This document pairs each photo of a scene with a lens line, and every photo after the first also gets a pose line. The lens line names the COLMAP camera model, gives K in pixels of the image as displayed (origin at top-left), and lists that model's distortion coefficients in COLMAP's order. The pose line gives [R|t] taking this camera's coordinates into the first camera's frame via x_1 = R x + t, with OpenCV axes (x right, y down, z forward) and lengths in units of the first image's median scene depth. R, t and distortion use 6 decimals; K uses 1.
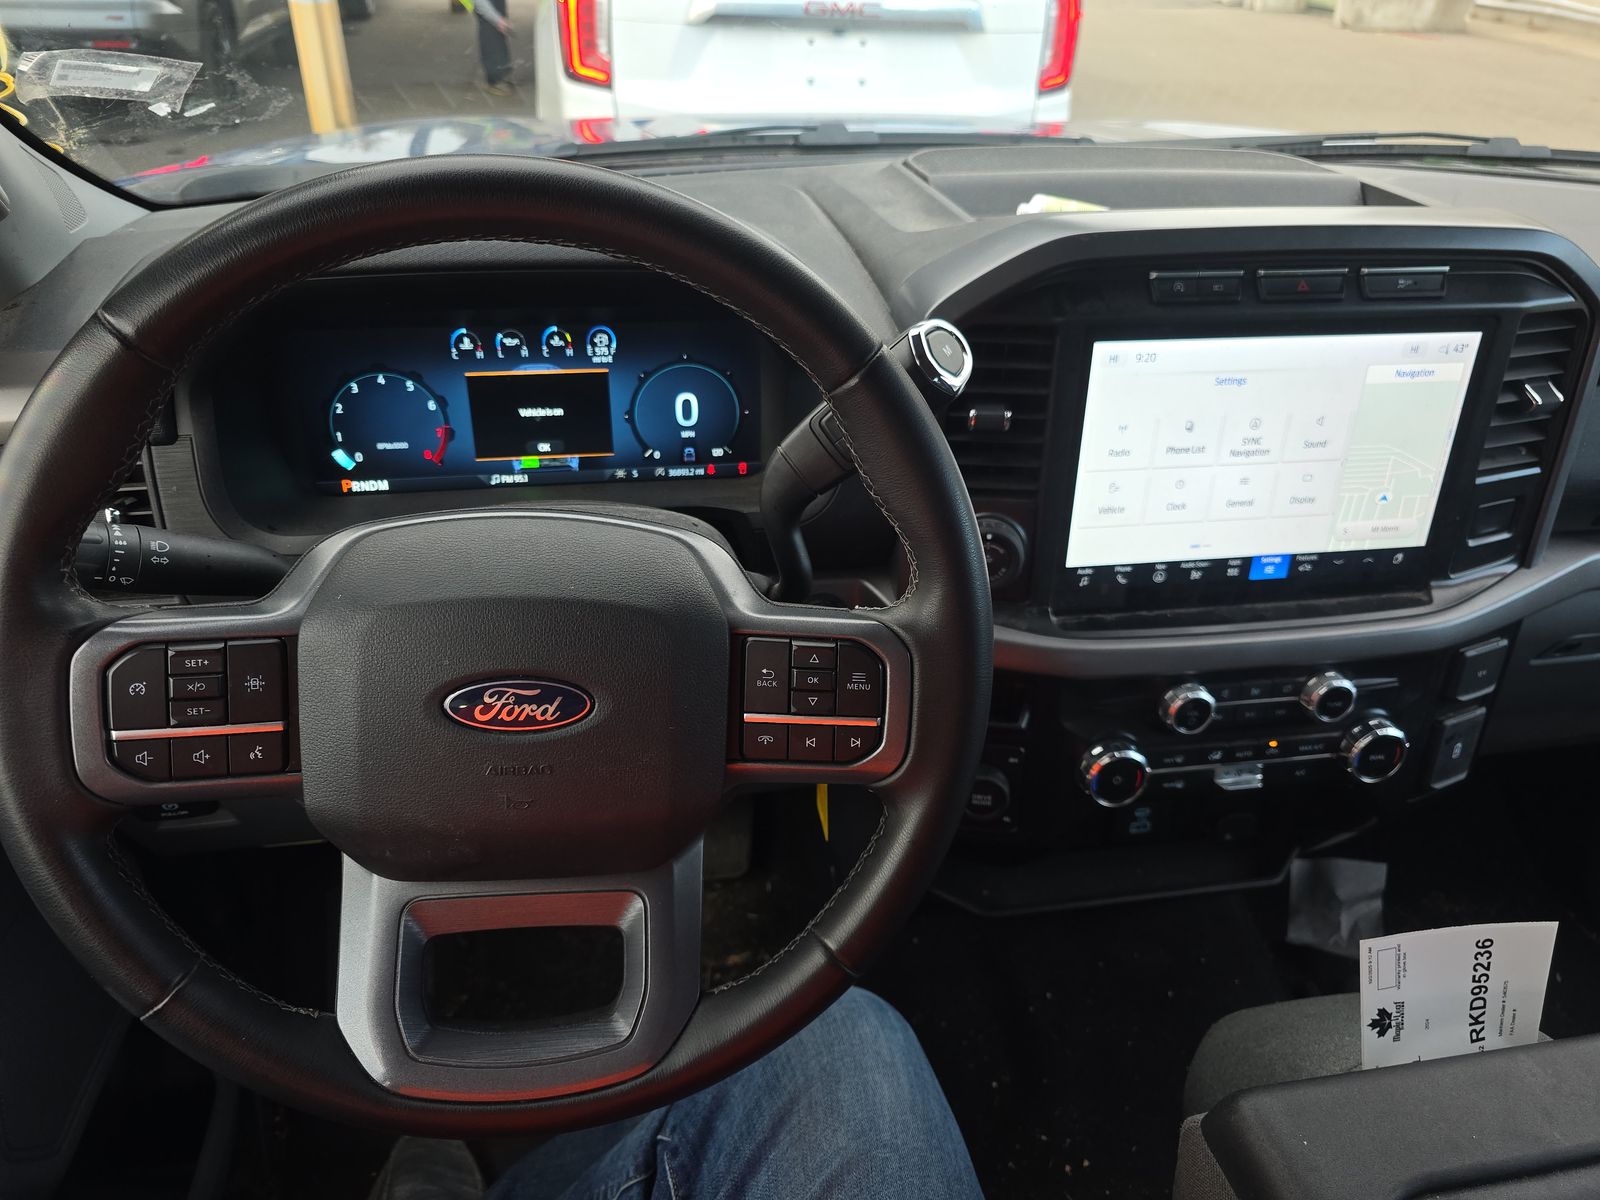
lens RADIAL K [[1050.4, 0, 794.3], [0, 1050.4, 587.7], [0, 0, 1]] dist [0.037223, -0.031925]
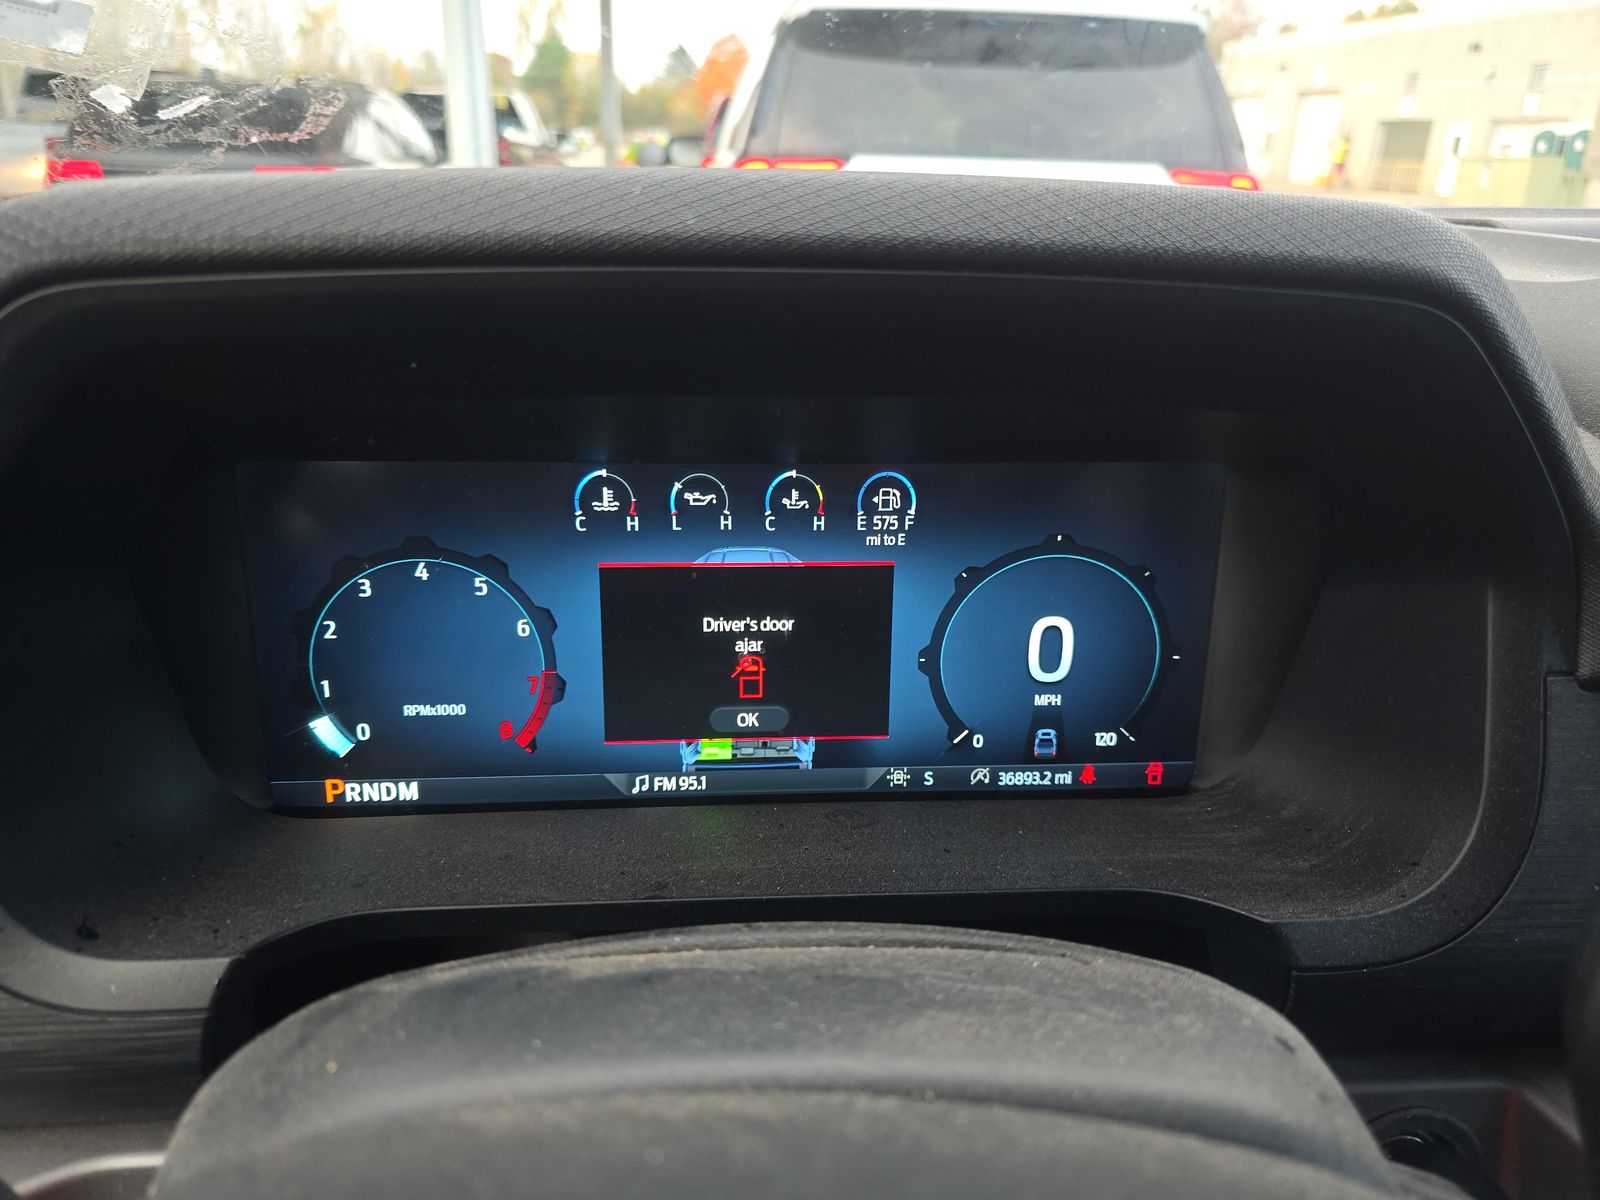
lens RADIAL K [[1050.4, 0, 801.2], [0, 1050.4, 596.4], [0, 0, 1]] dist [0.037223, -0.031925]
pose [[0.994714, 0.025679, -0.099425, -0.176240], [-0.044140, 0.981137, -0.188205, -0.104945], [0.092716, 0.191599, 0.977084, 0.557531]]
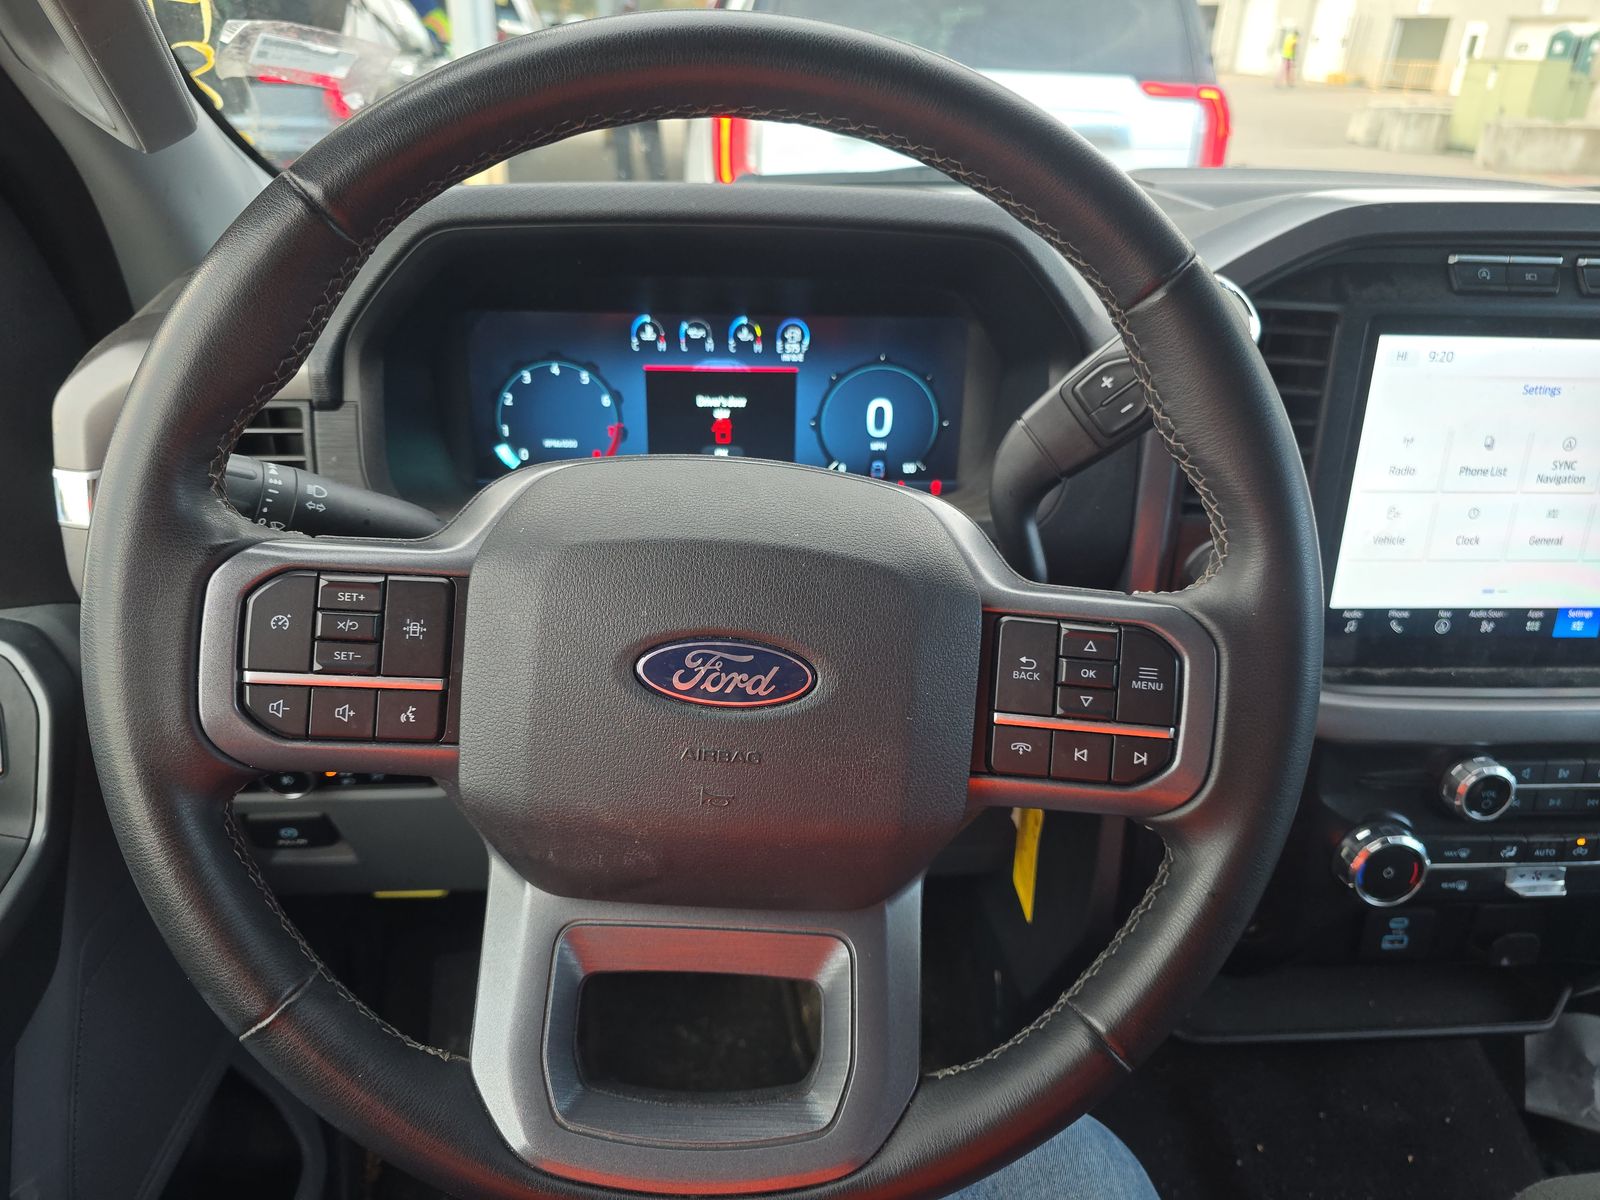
lens RADIAL K [[1050.4, 0, 800.9], [0, 1050.4, 599.0], [0, 0, 1]] dist [0.037223, -0.031925]
pose [[0.994640, 0.044247, -0.093448, -0.082888], [-0.053709, 0.993406, -0.101294, 0.082938], [0.088350, 0.105770, 0.990458, 0.128974]]
